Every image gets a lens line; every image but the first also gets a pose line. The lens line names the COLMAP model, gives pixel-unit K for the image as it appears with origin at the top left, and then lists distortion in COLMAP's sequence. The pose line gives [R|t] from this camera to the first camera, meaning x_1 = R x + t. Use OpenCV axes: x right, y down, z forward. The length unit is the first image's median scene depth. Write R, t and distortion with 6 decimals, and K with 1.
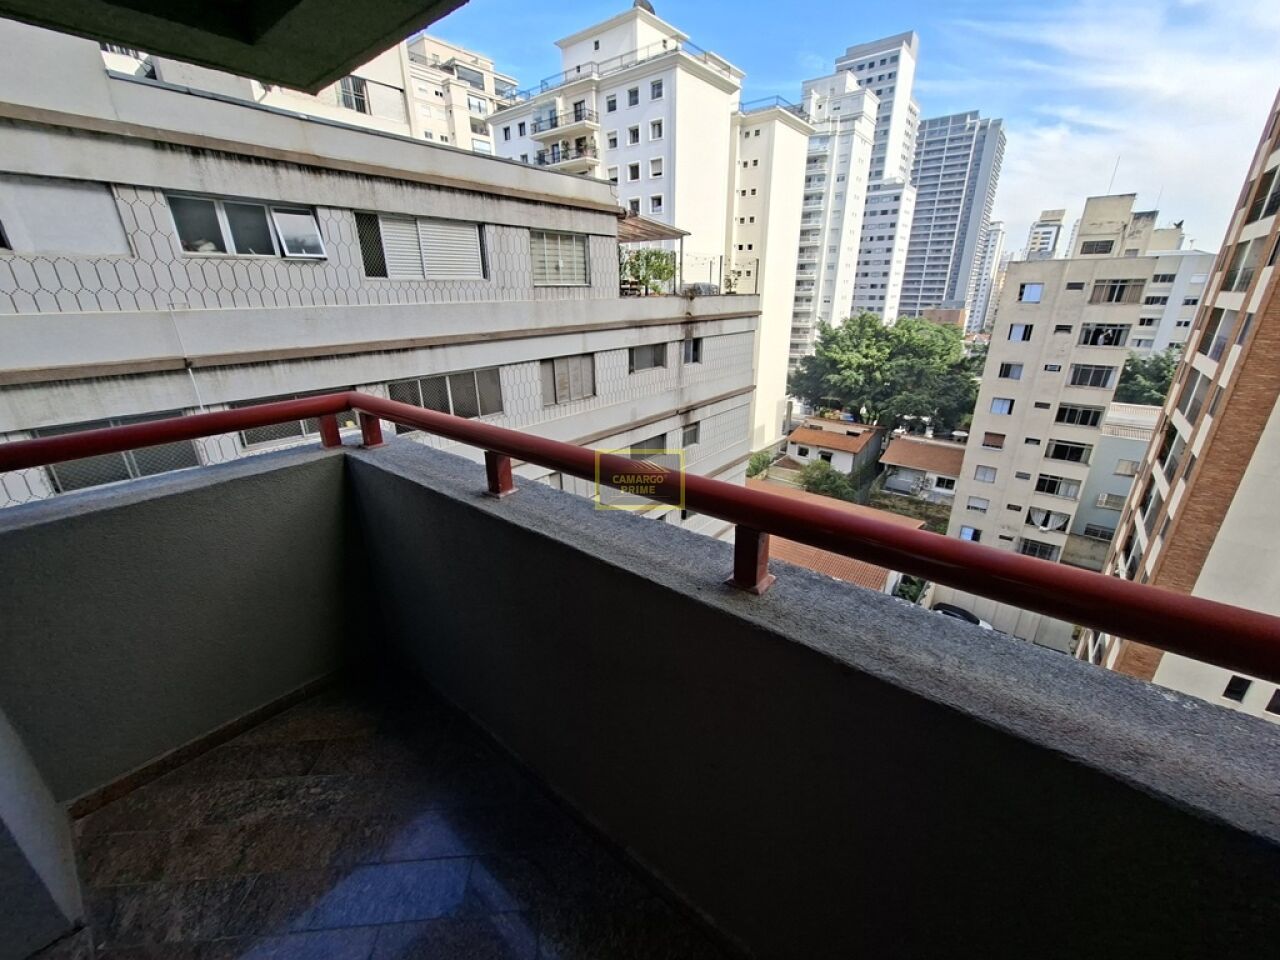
lens RADIAL K [[507.0, 0, 638.9], [0, 507.0, 477.3], [0, 0, 1]] dist [-0.009450, 0.002516]
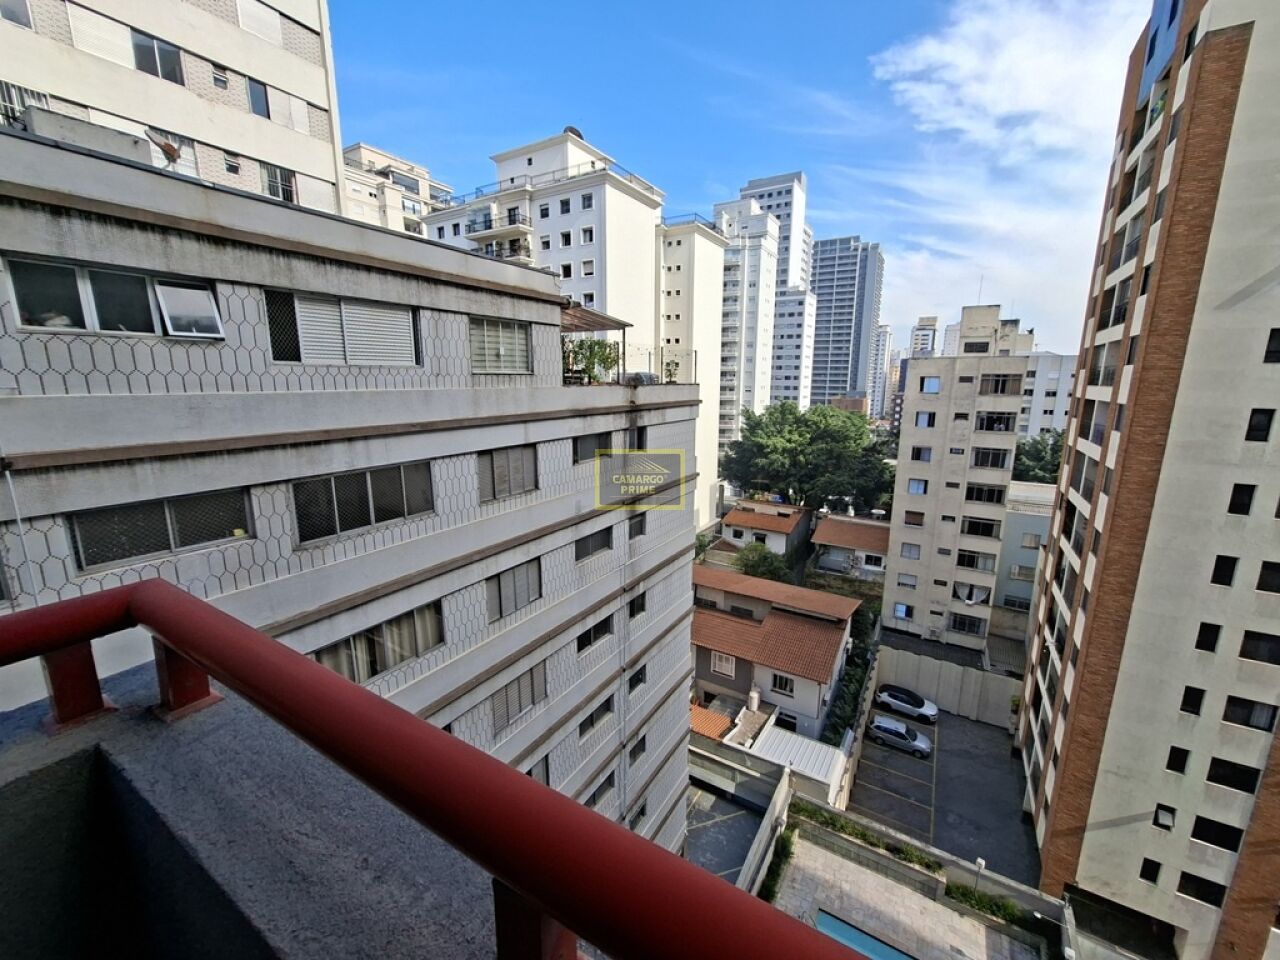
lens RADIAL K [[507.0, 0, 637.0], [0, 507.0, 476.1], [0, 0, 1]] dist [-0.009450, 0.002516]
pose [[0.991065, -0.013965, 0.132648, -0.011627], [0.035638, 0.986072, -0.162453, -0.010903], [-0.128532, 0.165729, 0.977759, 0.029732]]
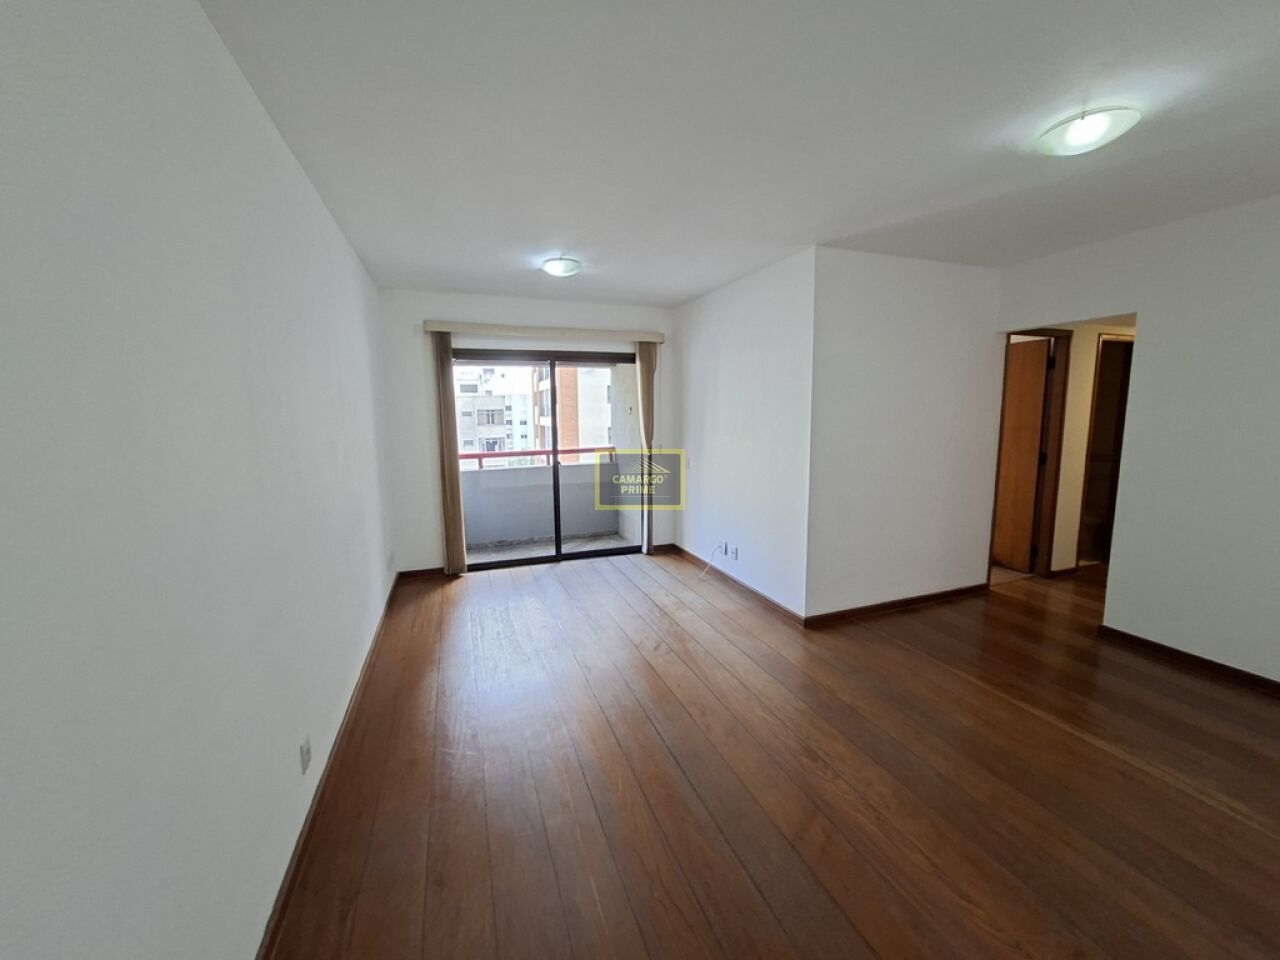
lens RADIAL K [[507.0, 0, 640.6], [0, 507.0, 481.0], [0, 0, 1]] dist [-0.009450, 0.002516]
pose [[0.507108, -0.117993, 0.853768, -0.129679], [0.309590, 0.949410, -0.052674, 0.028232], [-0.804360, 0.291030, 0.517982, -0.083550]]
